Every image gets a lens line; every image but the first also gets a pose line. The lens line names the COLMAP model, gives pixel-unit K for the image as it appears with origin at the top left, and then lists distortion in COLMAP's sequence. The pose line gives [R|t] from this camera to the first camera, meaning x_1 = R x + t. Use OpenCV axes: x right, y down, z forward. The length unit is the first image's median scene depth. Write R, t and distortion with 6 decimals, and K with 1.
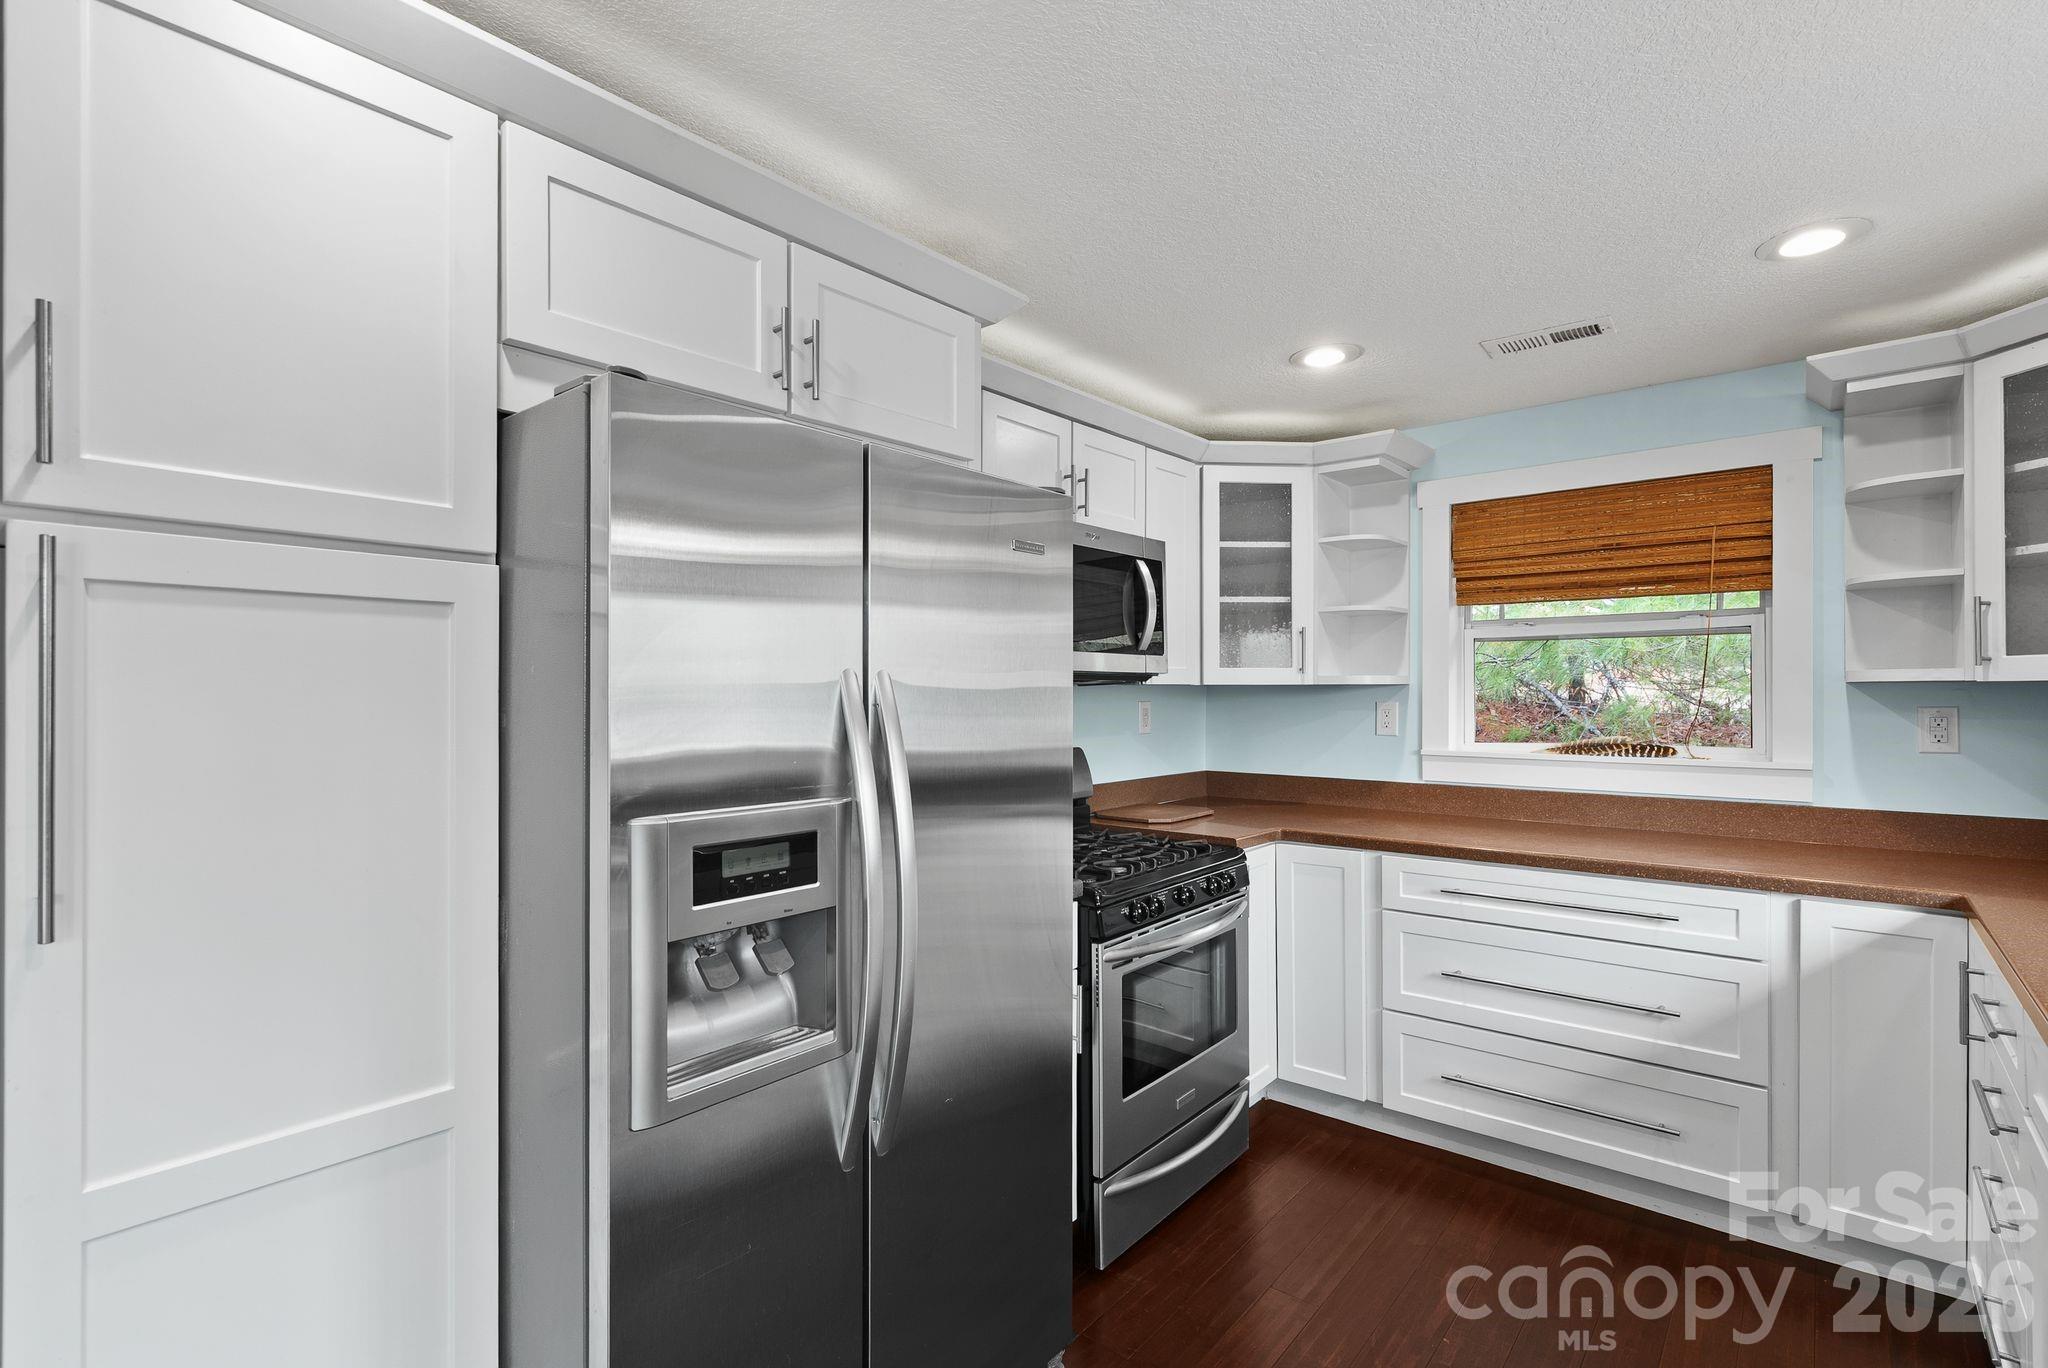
lens RADIAL K [[946.0, 0, 1028.2], [0, 946.0, 696.2], [0, 0, 1]] dist [-0.008264, 0.003197]
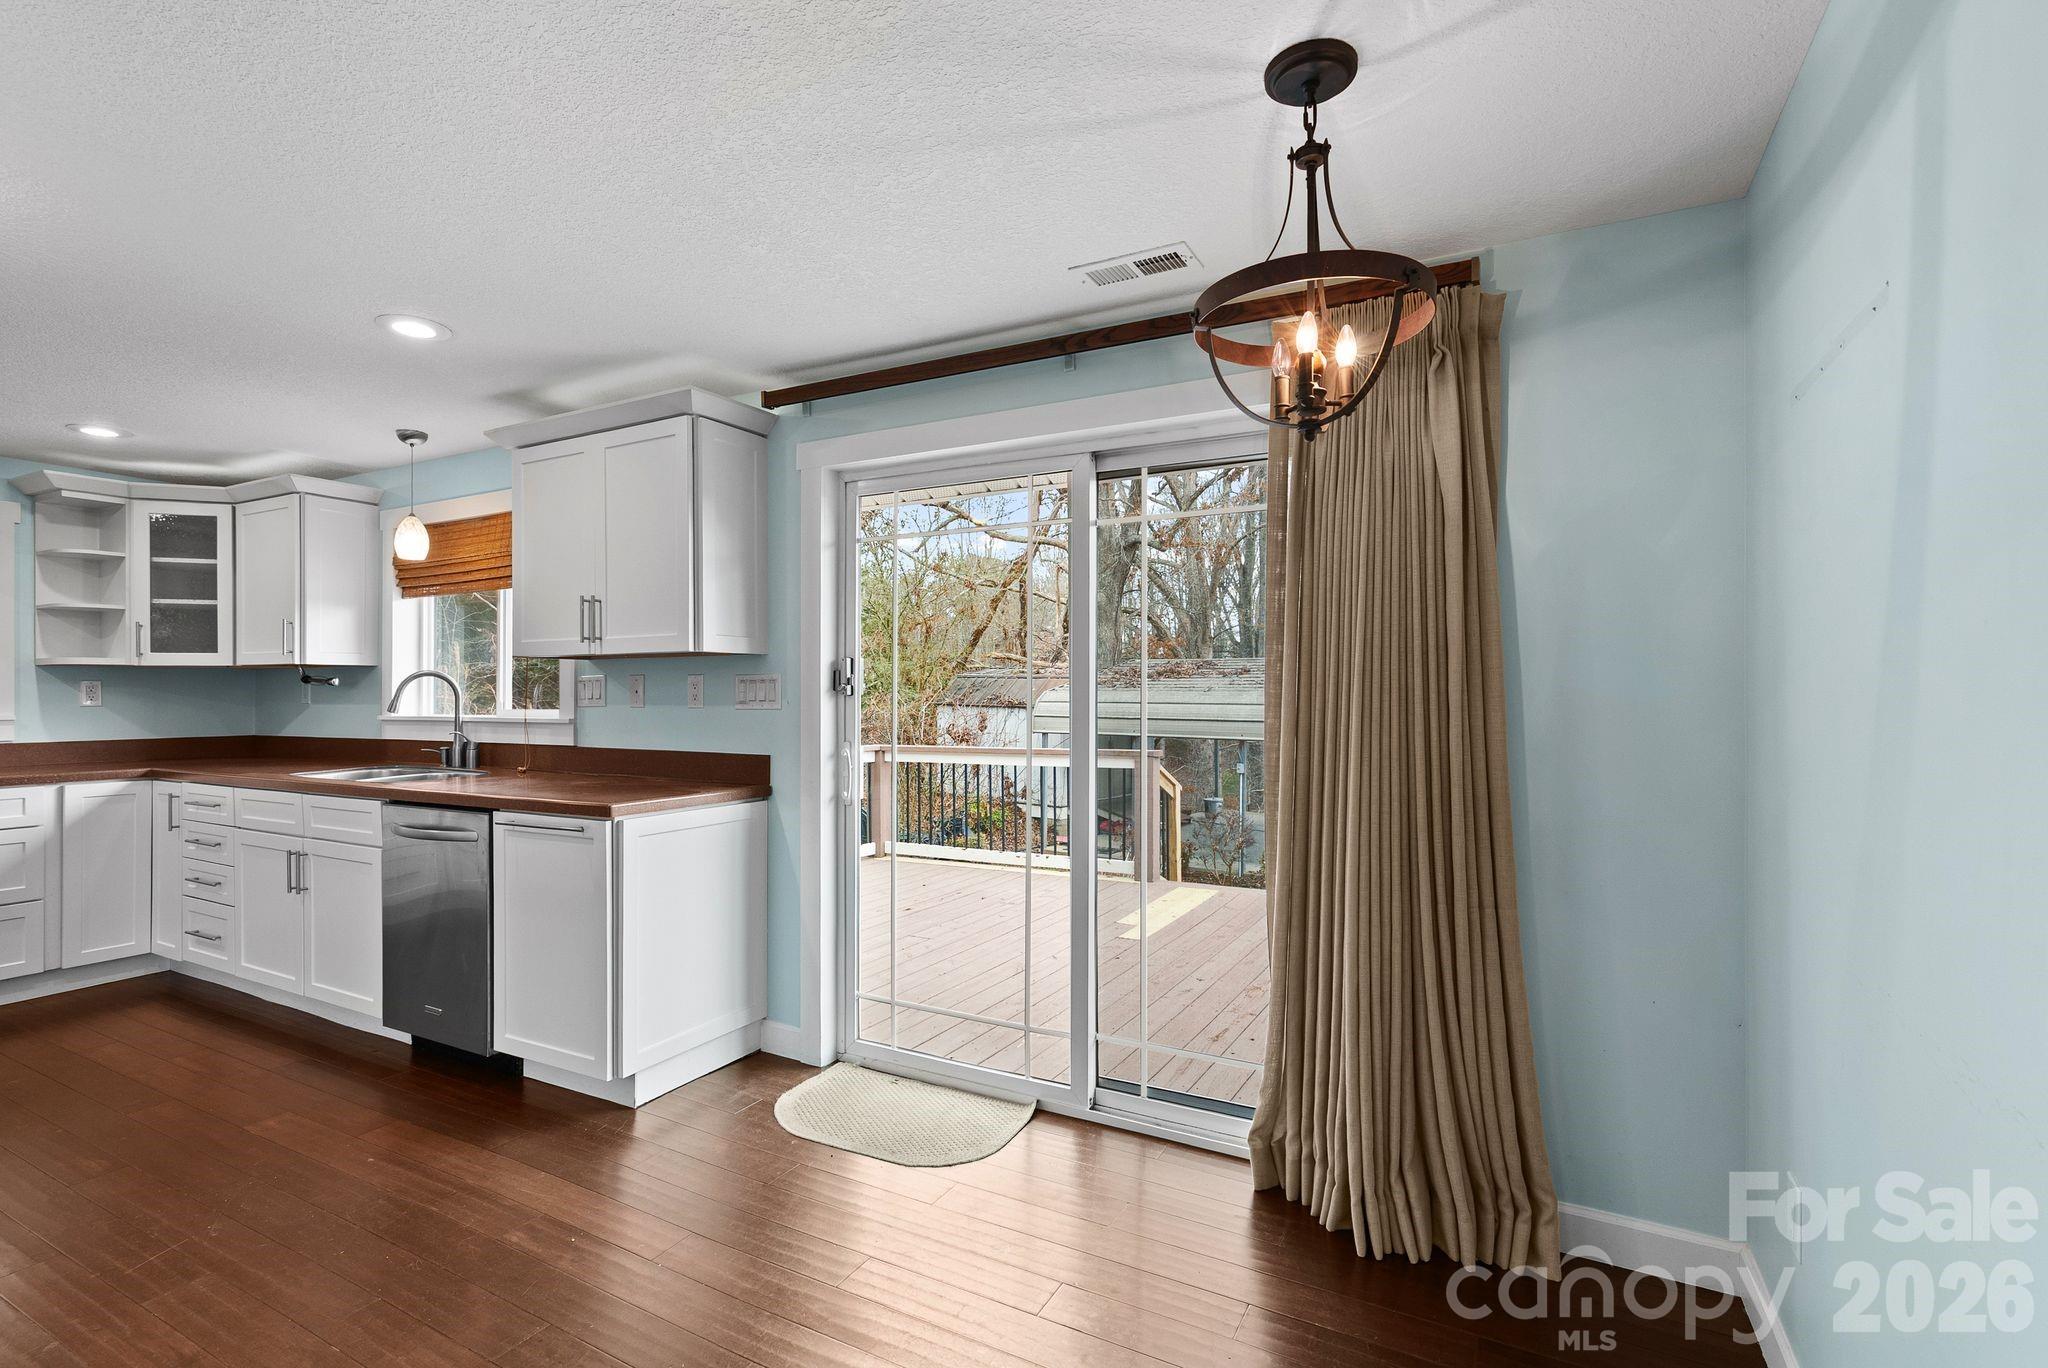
lens RADIAL K [[946.0, 0, 1040.8], [0, 946.0, 688.4], [0, 0, 1]] dist [-0.008264, 0.003197]
pose [[-0.212632, 0.010018, 0.977081, -1.043557], [0.008416, 0.999929, -0.008420, 0.051778], [-0.977096, 0.006432, -0.212702, -0.333294]]
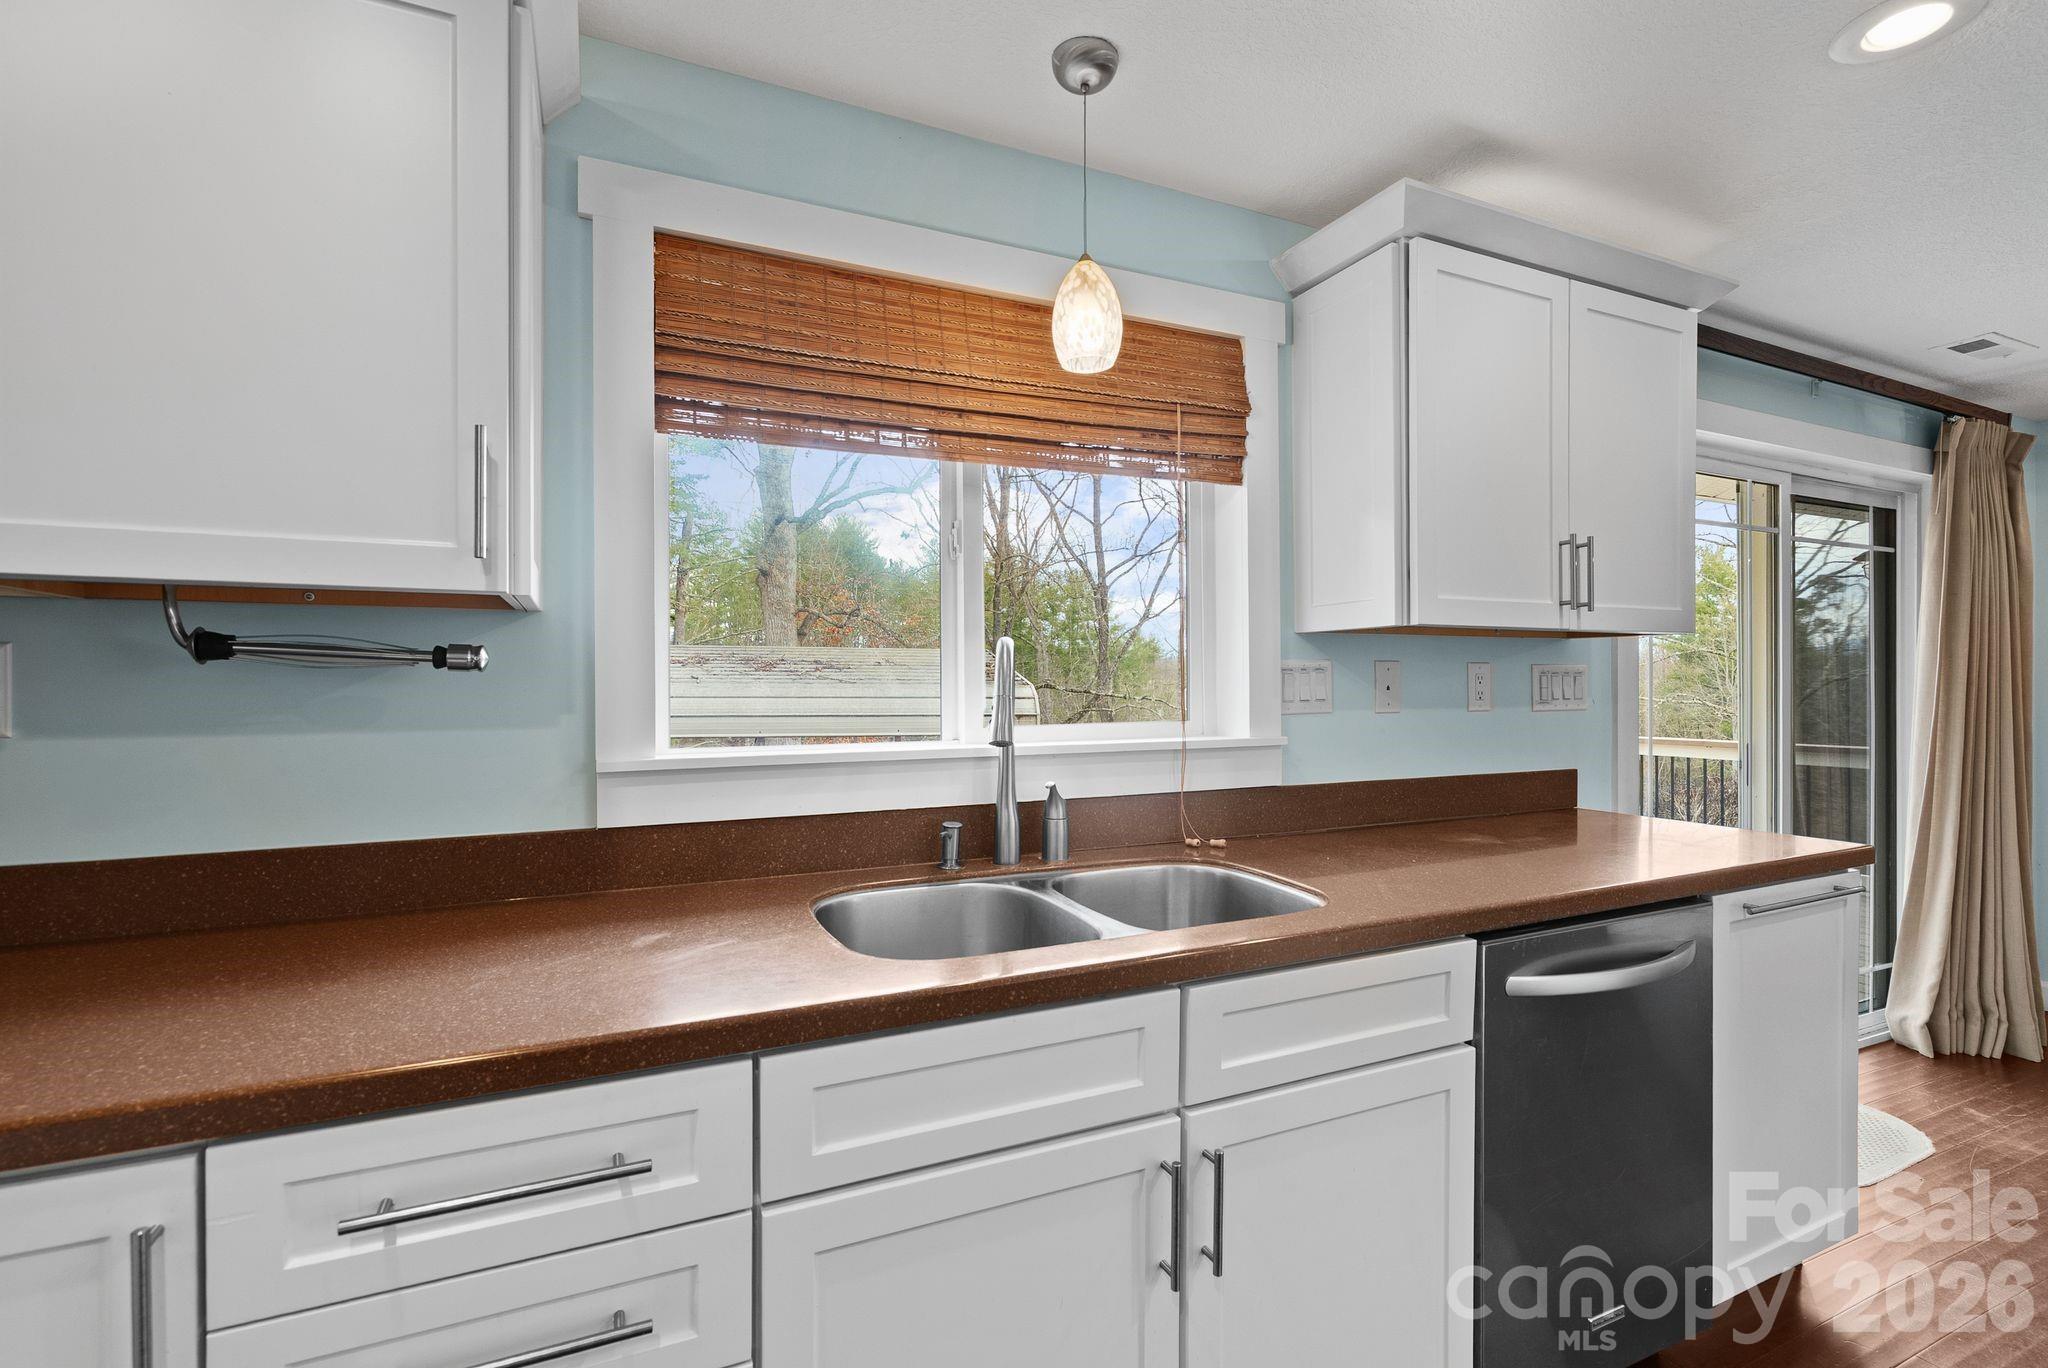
lens RADIAL K [[946.0, 0, 1000.7], [0, 946.0, 689.0], [0, 0, 1]] dist [-0.008264, 0.003197]
pose [[-0.913498, 0.003986, 0.406824, 0.348367], [0.009775, 0.999878, 0.012153, 0.028311], [-0.406726, 0.015079, -0.913426, 0.840365]]
